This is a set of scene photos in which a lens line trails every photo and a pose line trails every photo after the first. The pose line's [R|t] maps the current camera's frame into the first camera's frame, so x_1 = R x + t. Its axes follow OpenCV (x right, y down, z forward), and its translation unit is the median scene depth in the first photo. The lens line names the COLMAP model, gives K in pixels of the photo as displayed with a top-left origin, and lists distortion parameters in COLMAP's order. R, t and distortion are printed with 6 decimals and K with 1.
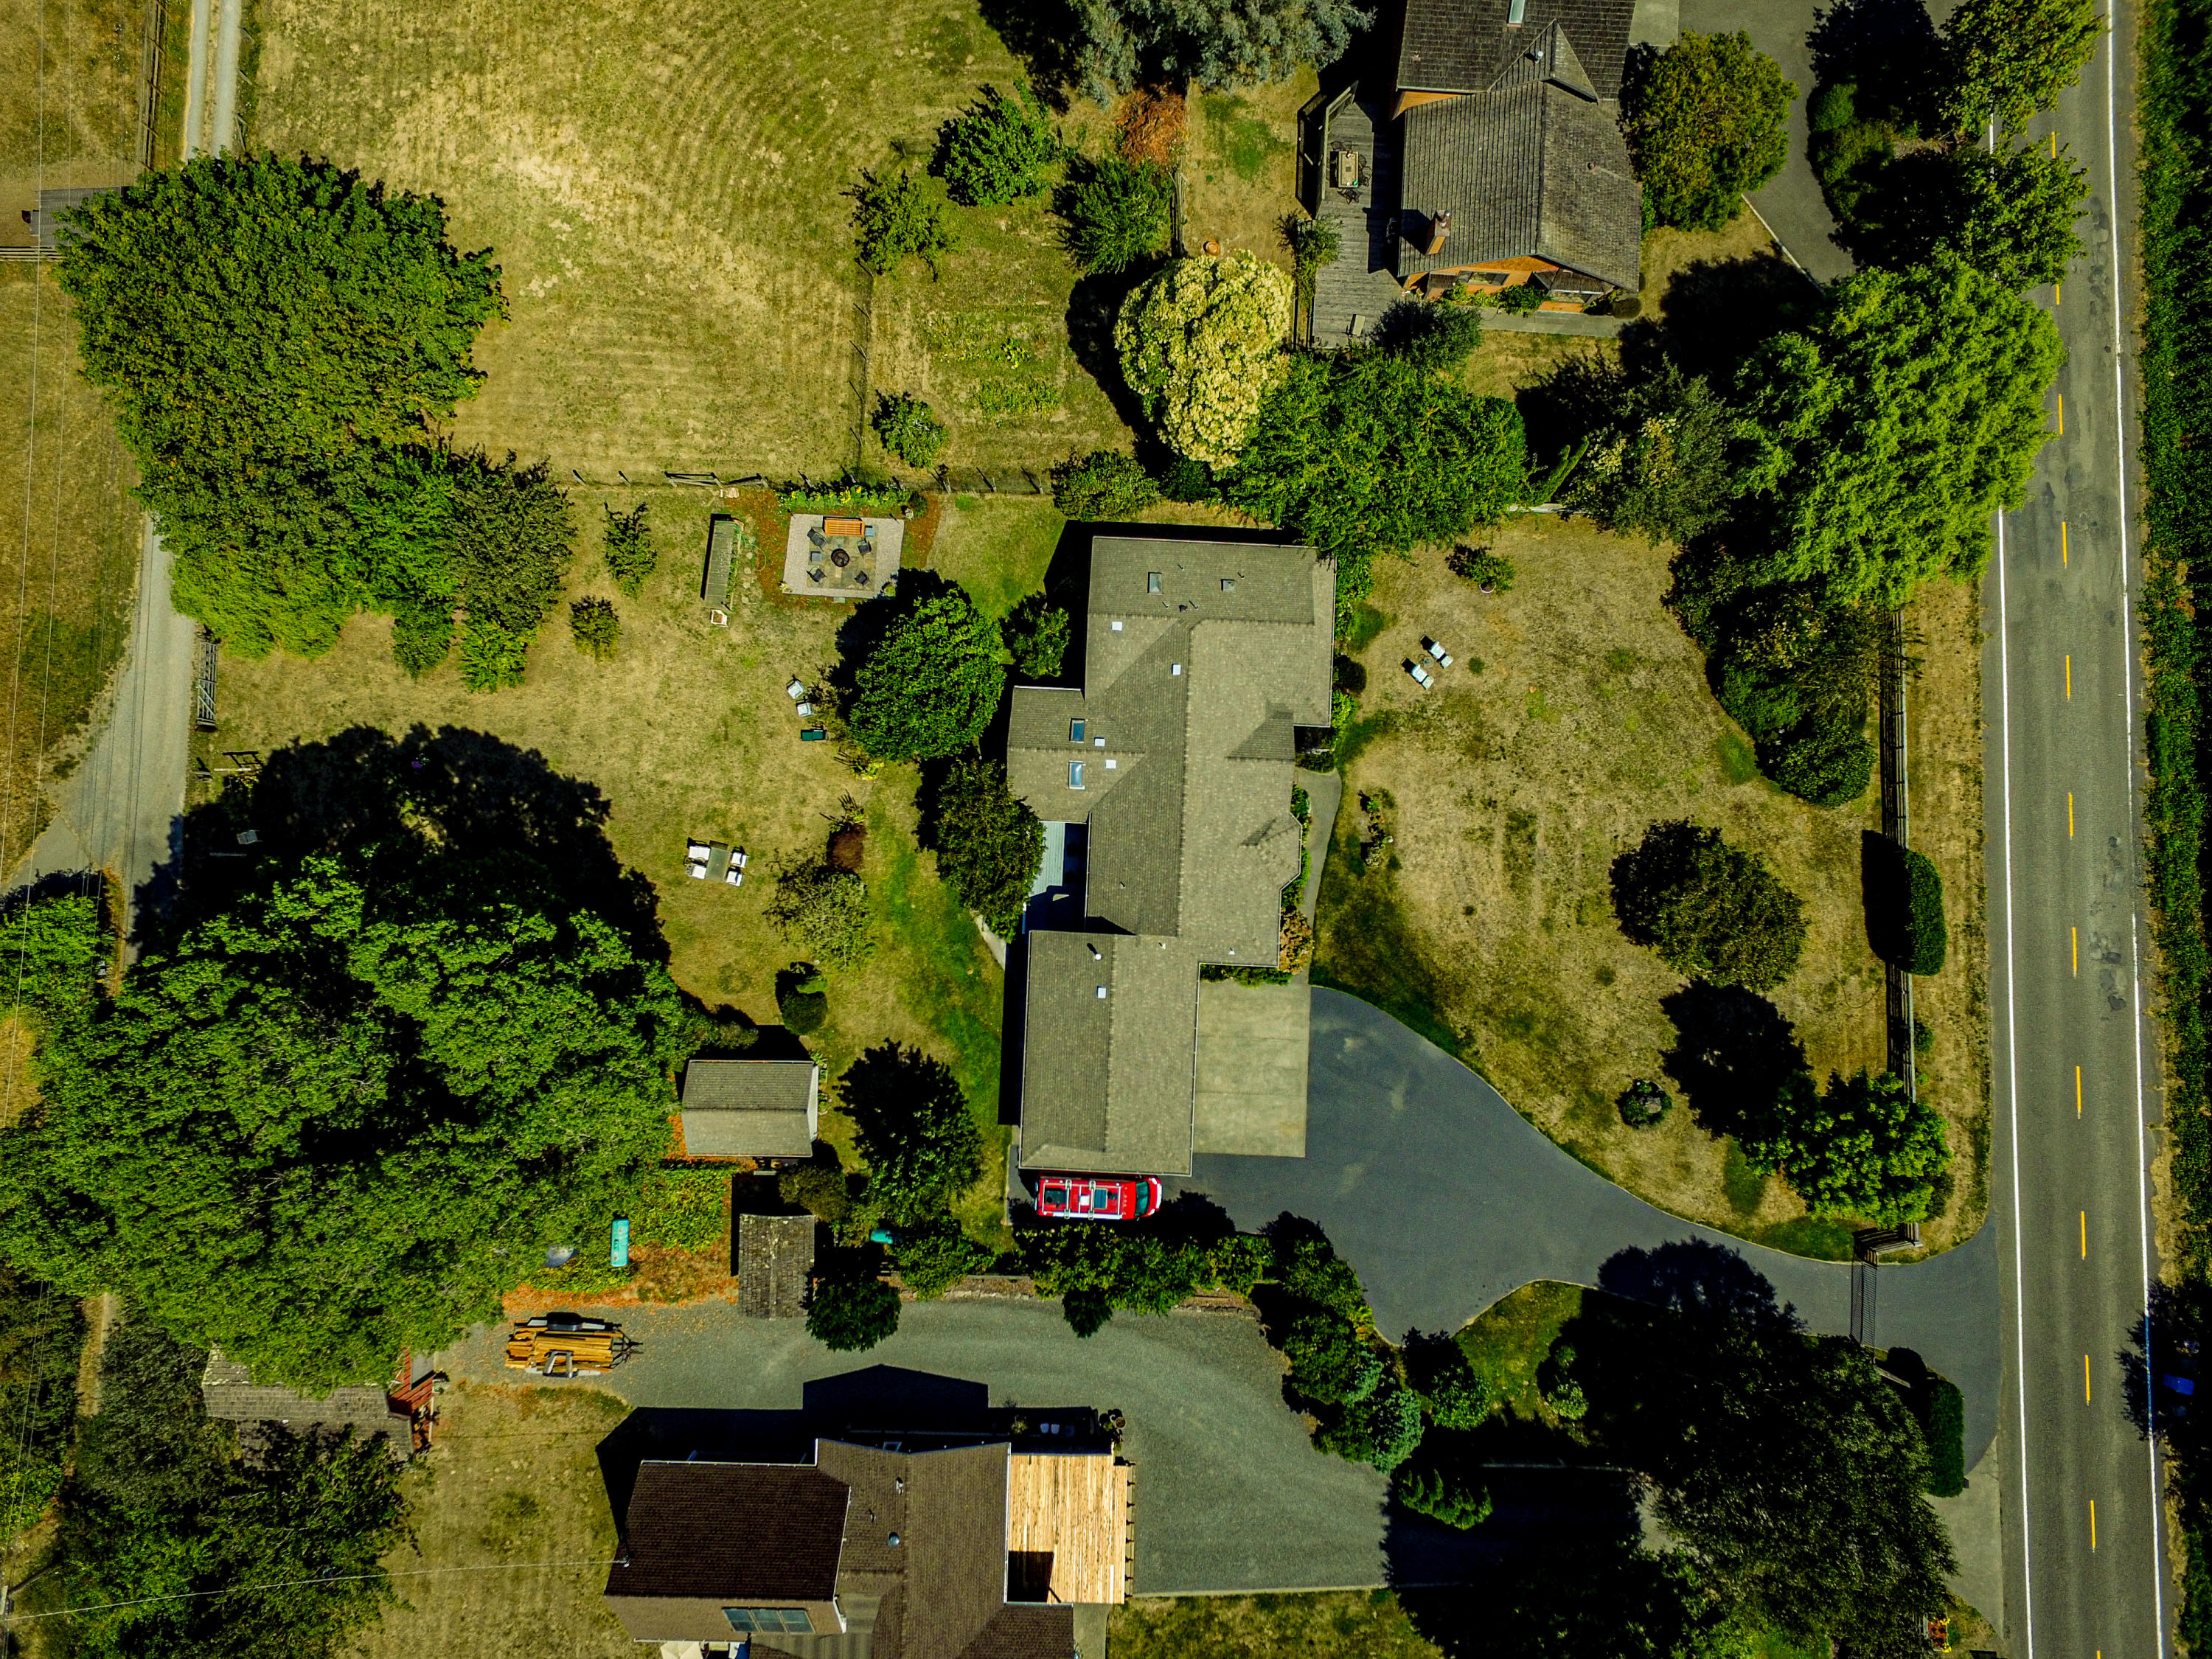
lens RADIAL K [[1241.4, 0, 1101.3], [0, 1241.4, 840.5], [0, 0, 1]] dist [0.142976, -0.093555]
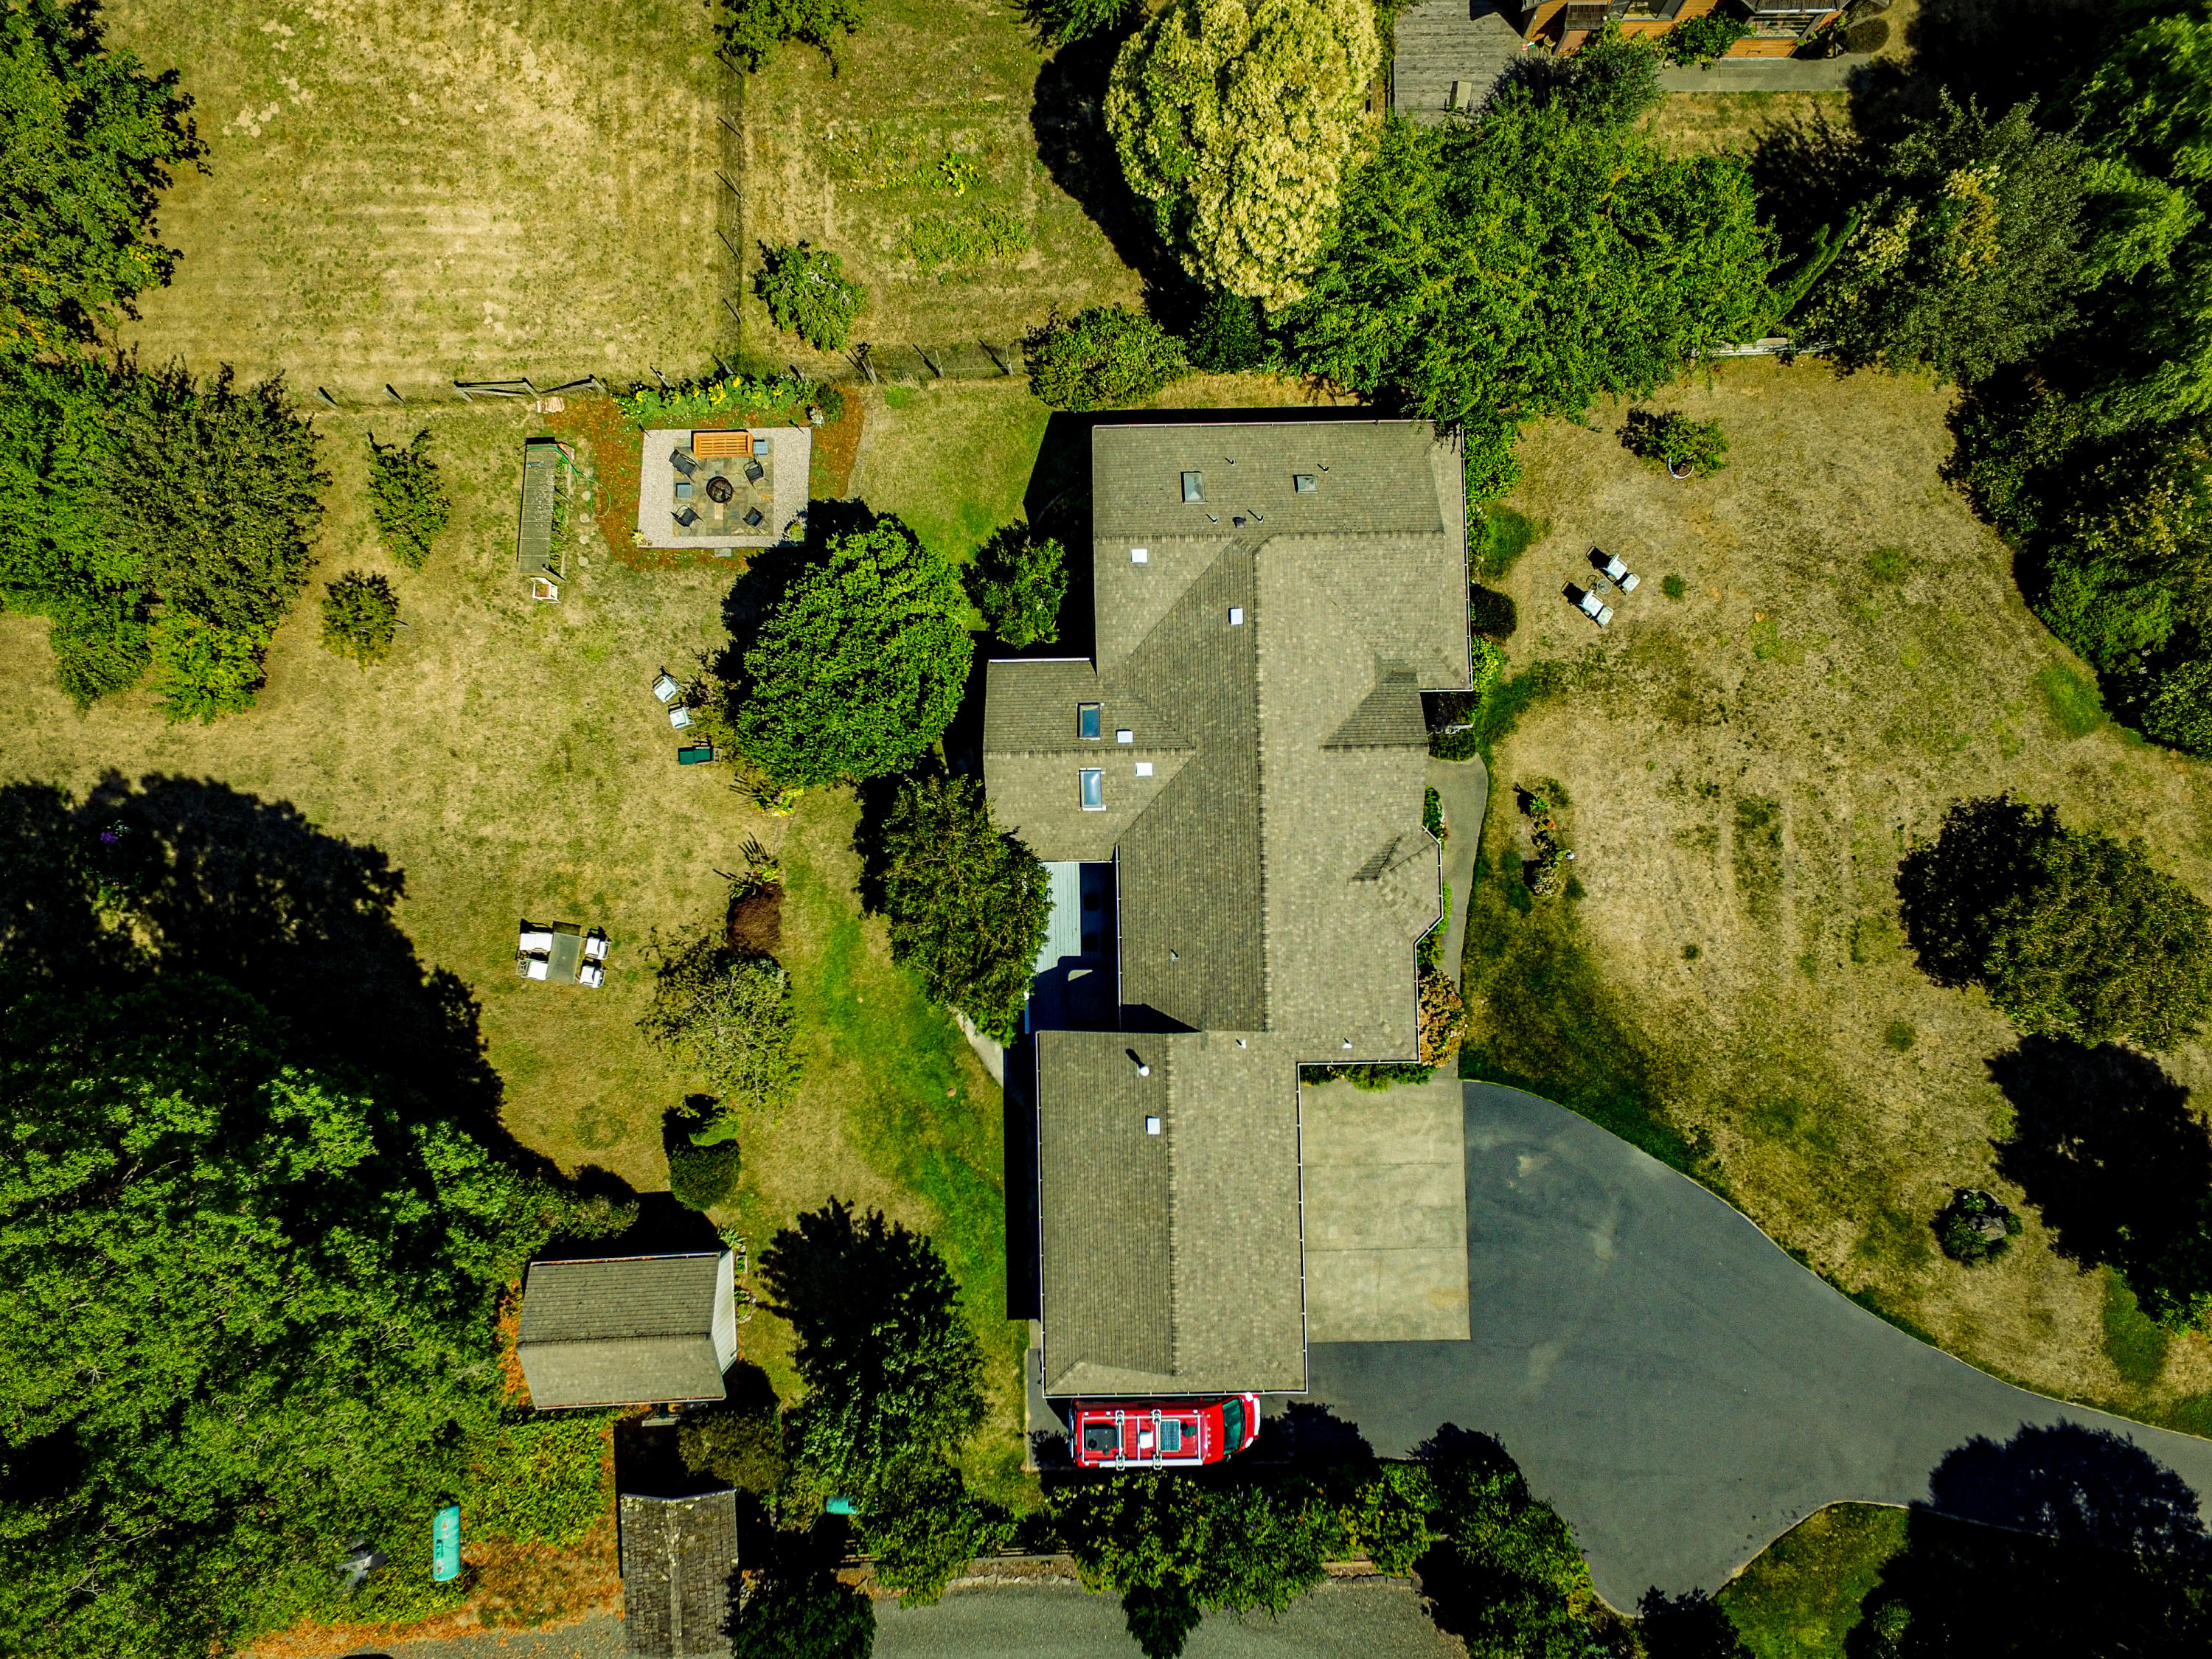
lens RADIAL K [[1278.6, 0, 1110.2], [0, 1278.6, 850.1], [0, 0, 1]] dist [0.089307, -0.000565]
pose [[0.997851, -0.065525, 0.000833, -0.012088], [0.065520, 0.997842, 0.004343, -0.021744], [-0.001116, -0.004279, 0.999990, 0.308008]]
